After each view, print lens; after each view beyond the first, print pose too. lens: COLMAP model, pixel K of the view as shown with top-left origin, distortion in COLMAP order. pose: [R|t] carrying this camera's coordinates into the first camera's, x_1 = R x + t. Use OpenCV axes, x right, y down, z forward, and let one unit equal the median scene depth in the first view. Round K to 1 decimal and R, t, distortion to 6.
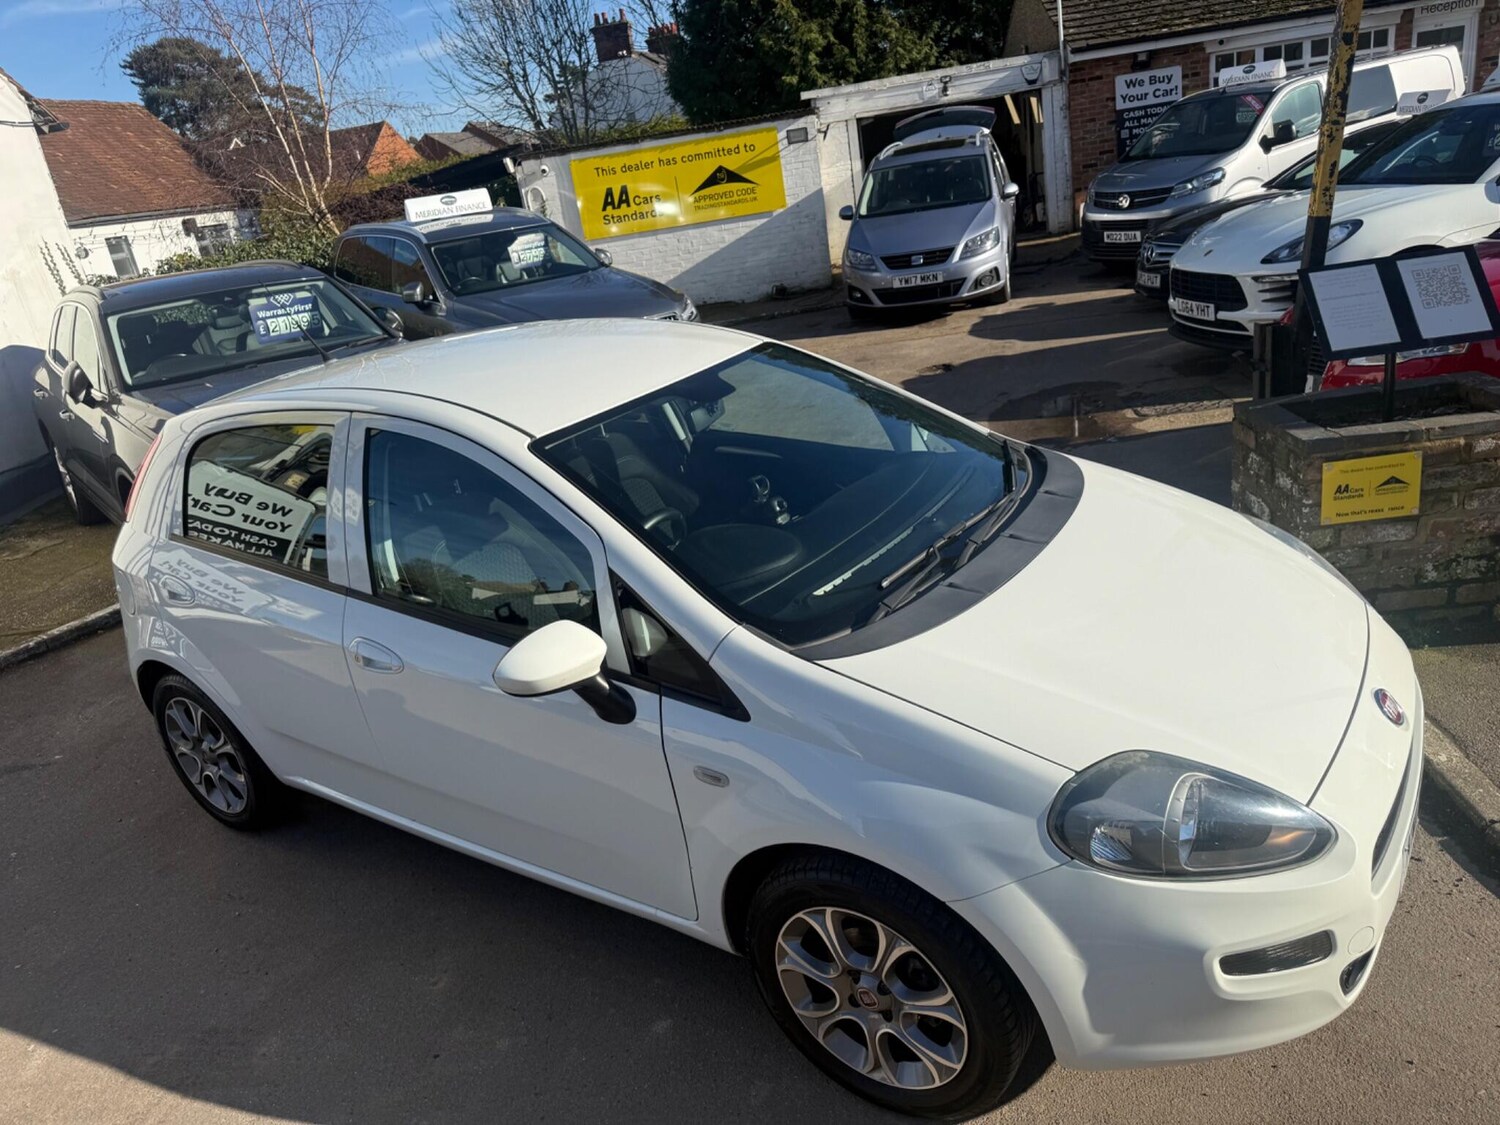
lens RADIAL K [[1075.8, 0, 750.0], [0, 1075.8, 562.5], [0, 0, 1]] dist [0.018466, -0.026265]
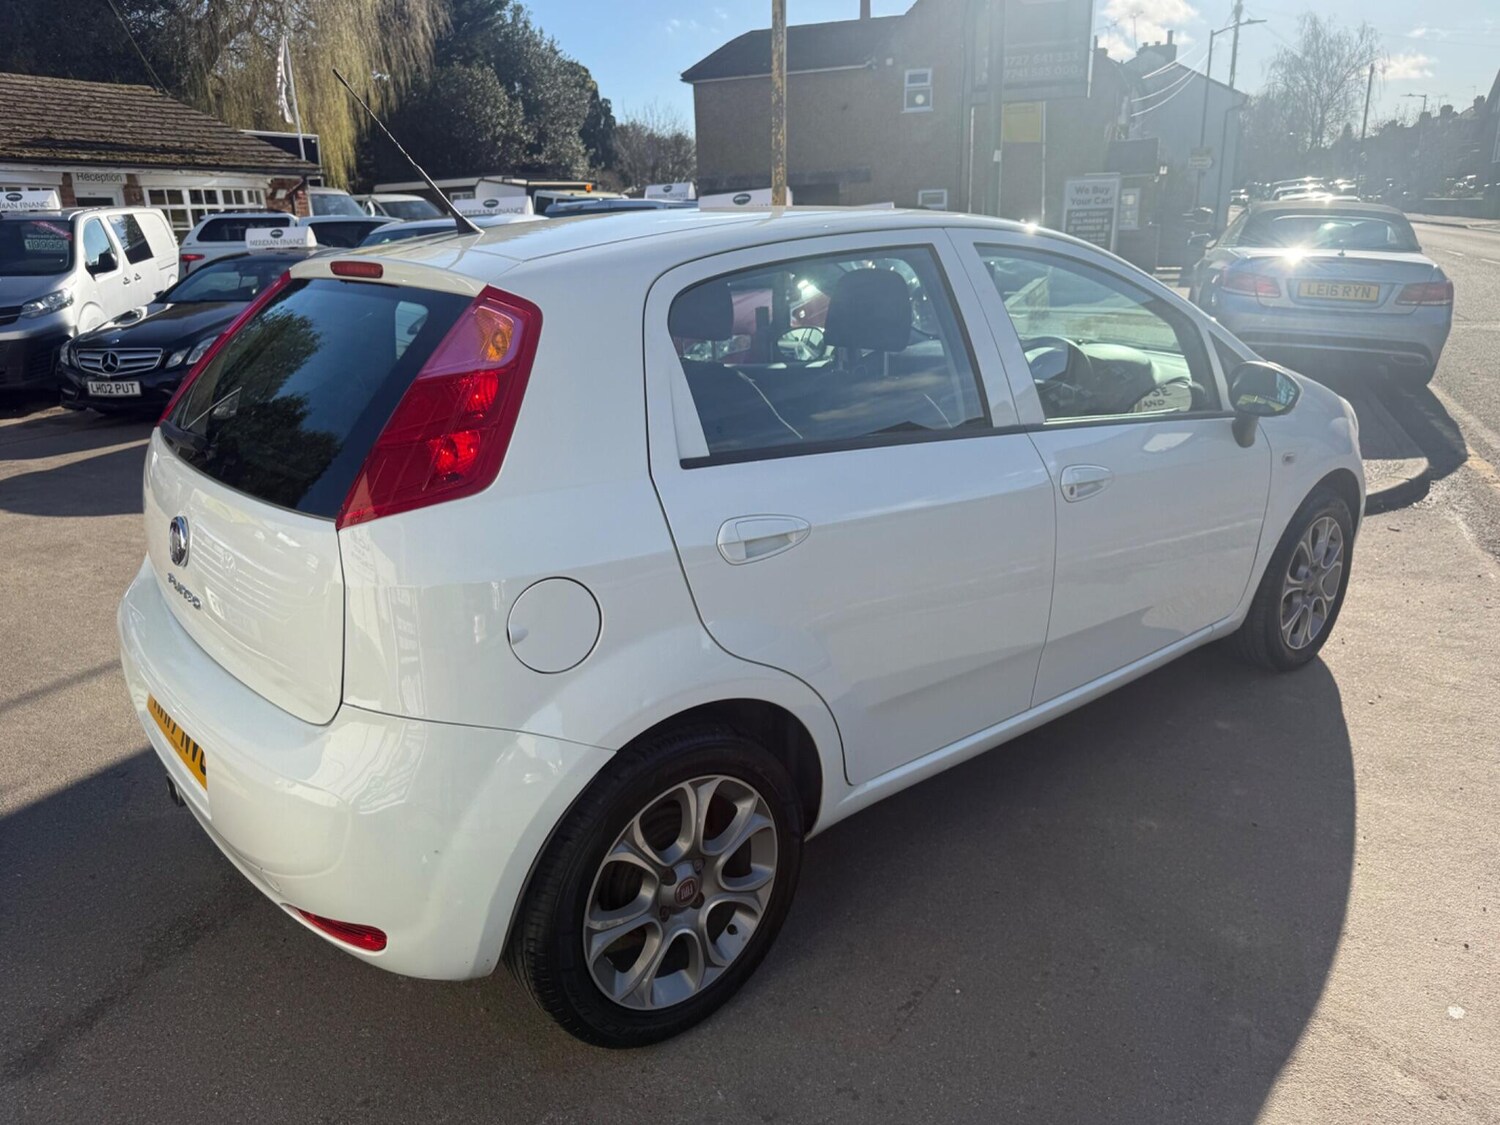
lens RADIAL K [[1069.5, 0, 746.7], [0, 1069.5, 558.2], [0, 0, 1]] dist [0.066799, -0.099155]
pose [[0.272342, -0.149109, 0.950577, -0.419289], [0.331989, 0.941815, 0.052619, 0.001357], [-0.903113, 0.301250, 0.305998, 0.322271]]
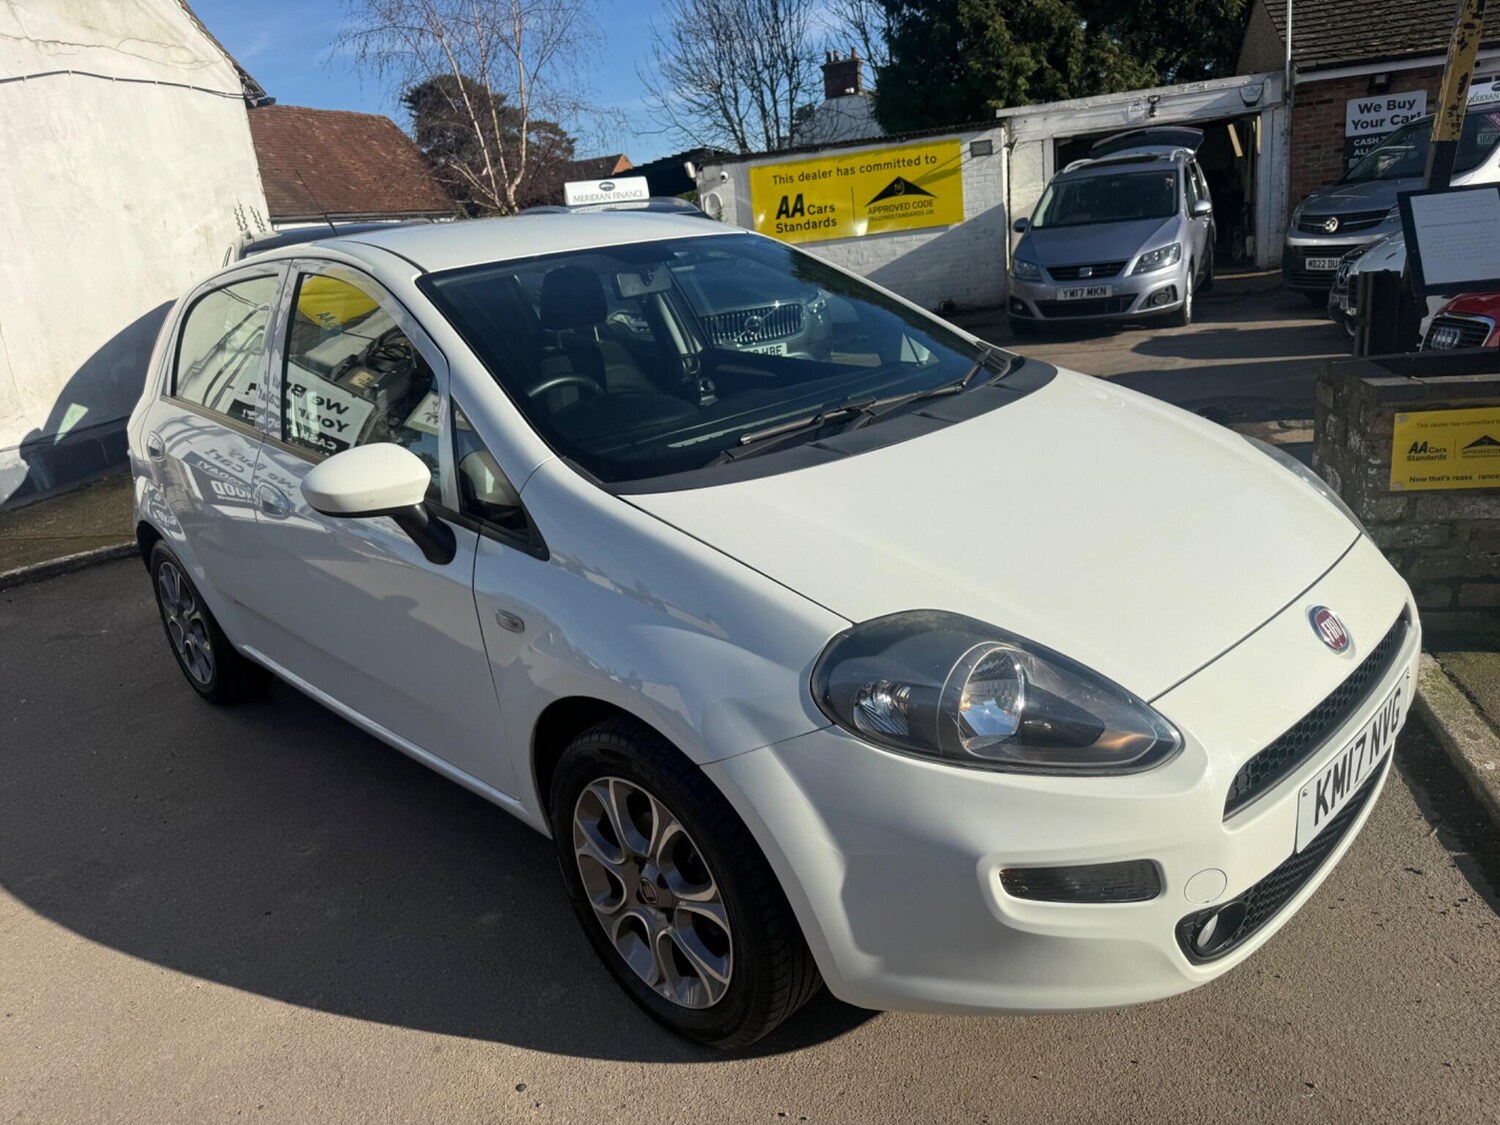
lens RADIAL K [[1082.6, 0, 738.0], [0, 1082.6, 573.9], [0, 0, 1]] dist [0.007178, -0.013818]
pose [[0.976996, 0.104539, -0.185875, 0.080908], [-0.110145, 0.993713, -0.020062, 0.040722], [0.182609, 0.040073, 0.982369, 0.036974]]
